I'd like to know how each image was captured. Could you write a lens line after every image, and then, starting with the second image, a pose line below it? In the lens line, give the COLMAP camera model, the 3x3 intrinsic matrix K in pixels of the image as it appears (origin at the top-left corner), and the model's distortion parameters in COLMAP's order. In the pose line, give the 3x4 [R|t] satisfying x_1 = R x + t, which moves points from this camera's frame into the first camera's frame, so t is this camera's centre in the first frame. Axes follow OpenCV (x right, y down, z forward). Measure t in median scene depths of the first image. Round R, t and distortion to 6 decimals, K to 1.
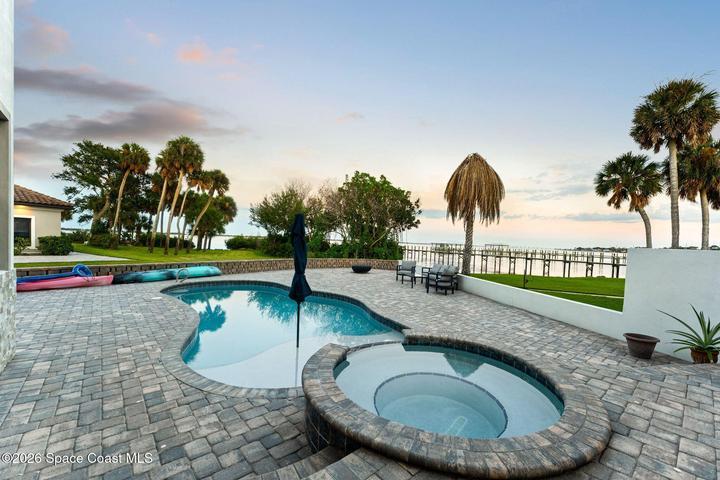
lens RADIAL K [[304.2, 0, 363.6], [0, 304.2, 248.7], [0, 0, 1]] dist [-0.001296, -0.000014]
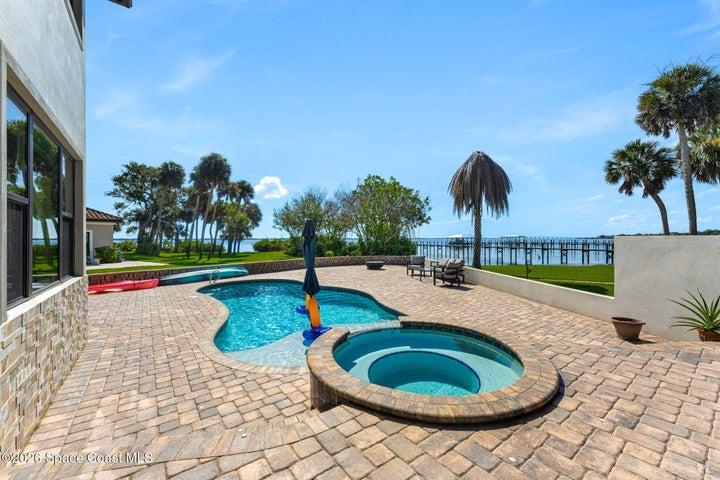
lens RADIAL K [[290.6, 0, 357.8], [0, 290.6, 237.7], [0, 0, 1]] dist [0.002179, 0.000104]
pose [[0.995810, -0.043967, -0.080187, 0.017177], [0.041587, 0.998650, -0.031123, -0.000833], [0.081448, 0.027657, 0.996294, -0.025604]]
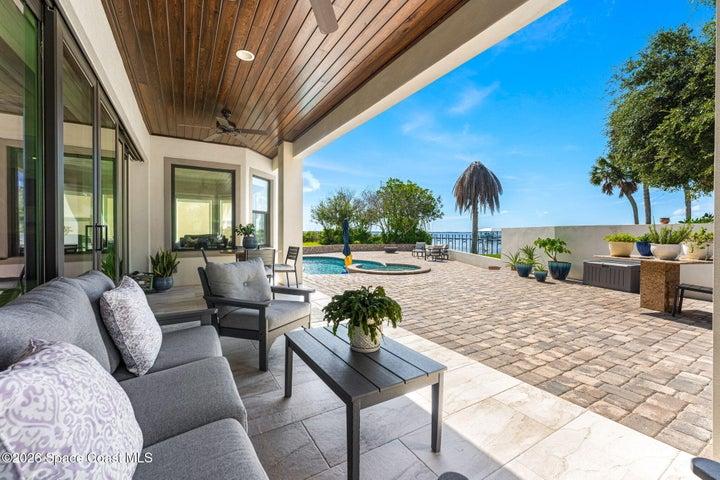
lens RADIAL K [[290.6, 0, 357.8], [0, 290.6, 237.7], [0, 0, 1]] dist [0.002179, 0.000104]
pose [[0.983873, -0.035104, -0.175391, 0.068624], [0.033585, 0.999368, -0.011625, 0.014883], [0.175688, 0.005547, 0.984430, -0.317904]]
